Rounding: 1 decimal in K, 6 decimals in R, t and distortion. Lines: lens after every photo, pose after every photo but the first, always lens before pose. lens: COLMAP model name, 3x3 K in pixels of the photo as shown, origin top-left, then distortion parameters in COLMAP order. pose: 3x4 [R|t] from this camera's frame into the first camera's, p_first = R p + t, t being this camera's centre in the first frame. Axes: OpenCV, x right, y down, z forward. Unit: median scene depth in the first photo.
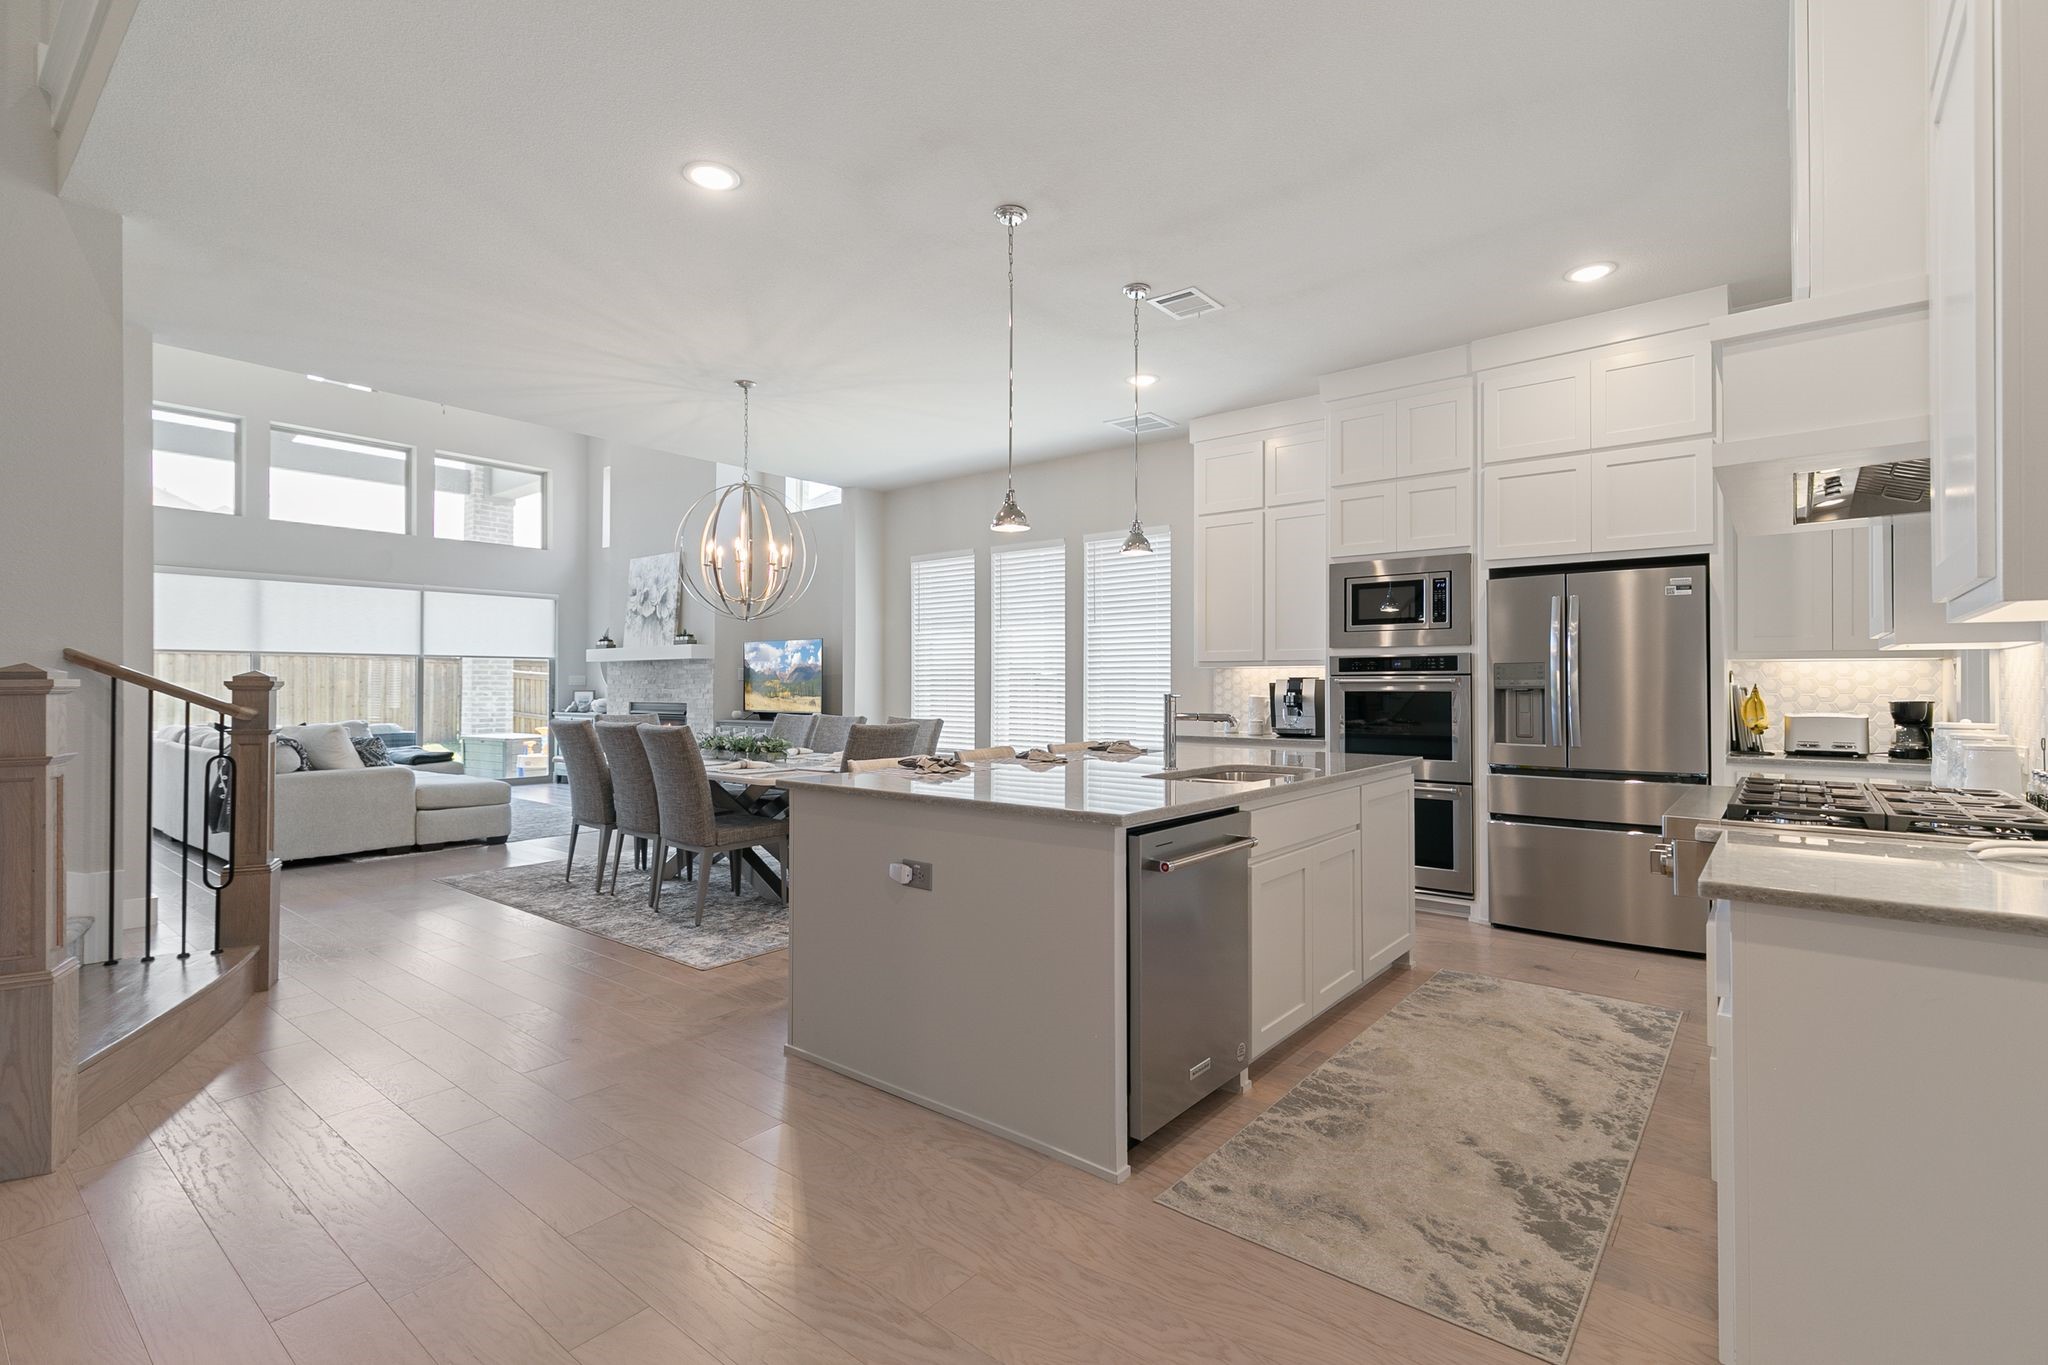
lens RADIAL K [[923.7, 0, 1024.7], [0, 923.7, 677.7], [0, 0, 1]] dist [0.010019, -0.005178]
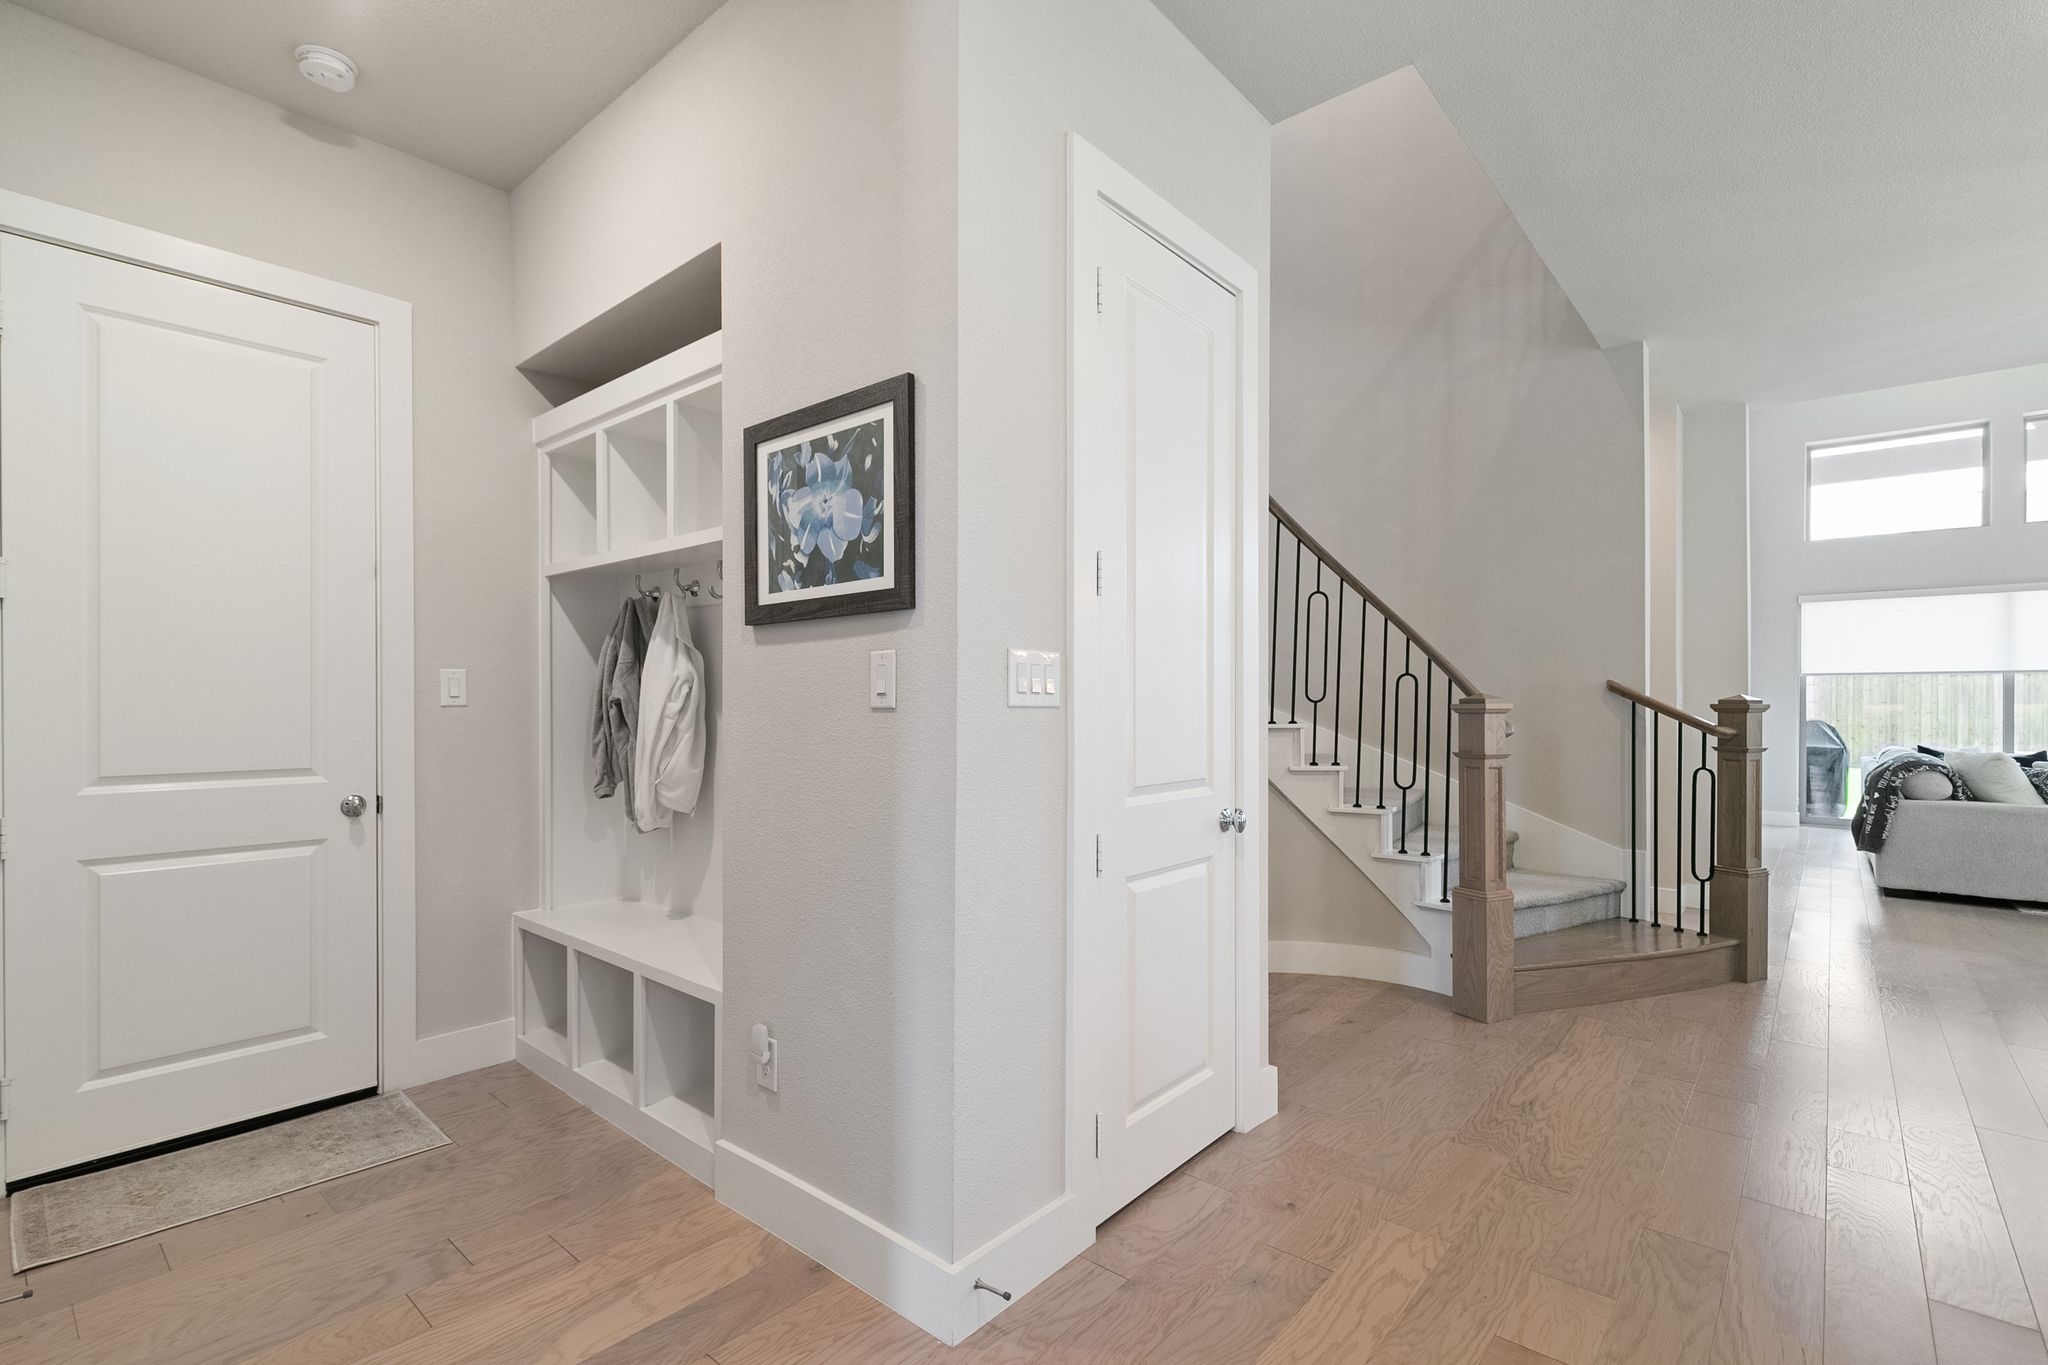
lens RADIAL K [[923.7, 0, 1011.9], [0, 923.7, 709.0], [0, 0, 1]] dist [0.010019, -0.005178]
pose [[-0.047302, 0.002239, -0.998878, 0.216249], [0.007983, 0.999966, 0.001863, 0.000010], [0.998849, -0.007886, -0.047318, 0.112193]]
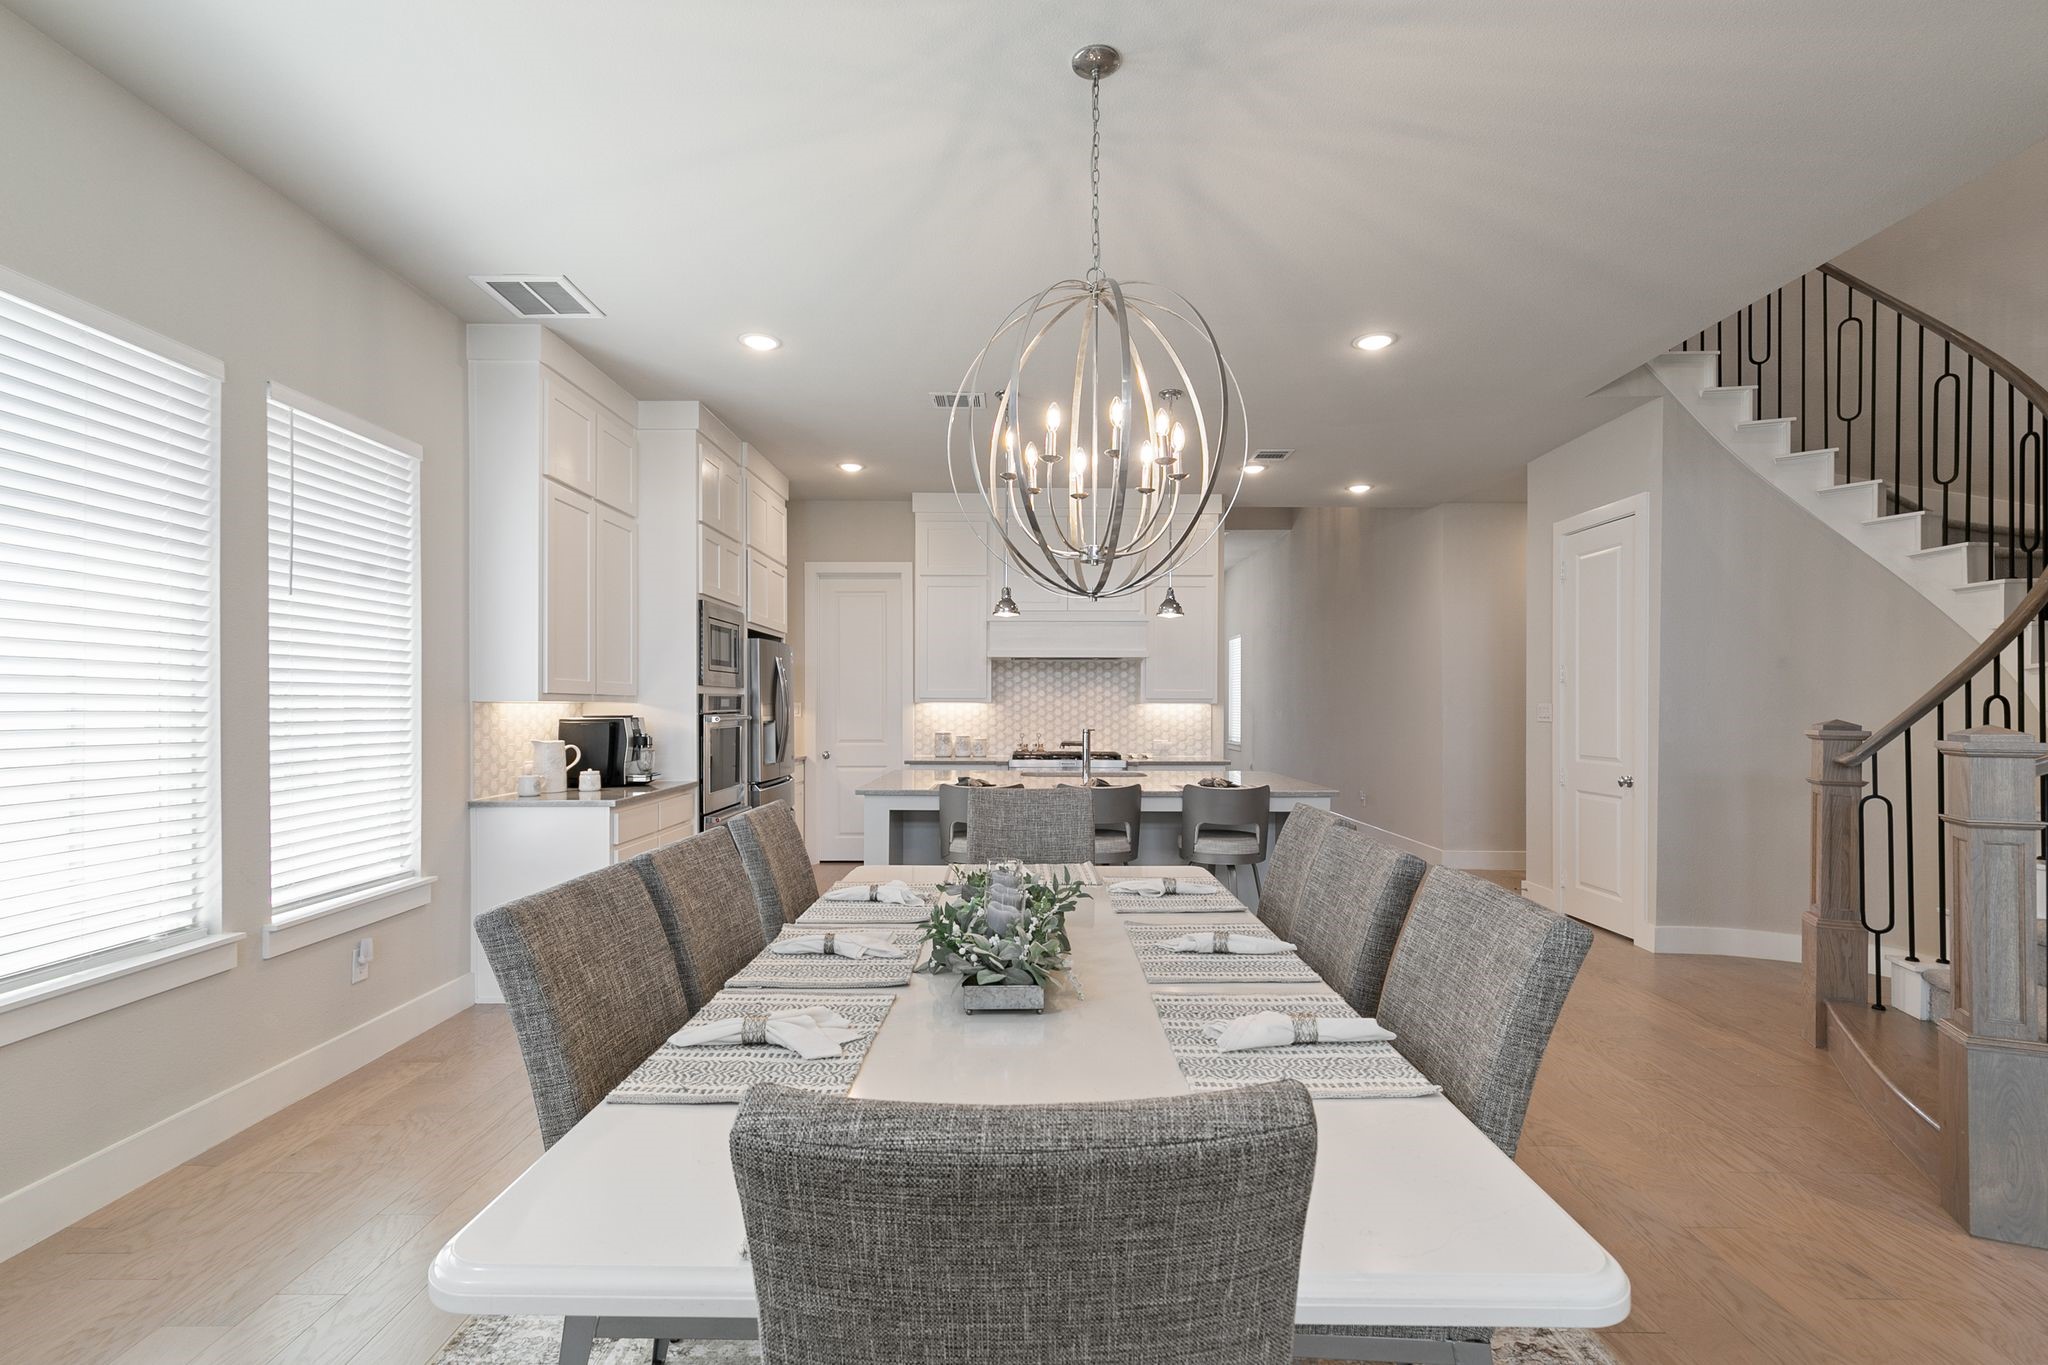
lens RADIAL K [[923.7, 0, 1016.3], [0, 923.7, 704.0], [0, 0, 1]] dist [0.010019, -0.005178]
pose [[-0.617966, -0.001377, 0.786204, -0.598021], [-0.008364, 0.999953, -0.004824, -0.009505], [-0.786161, -0.009557, -0.617948, 1.246628]]
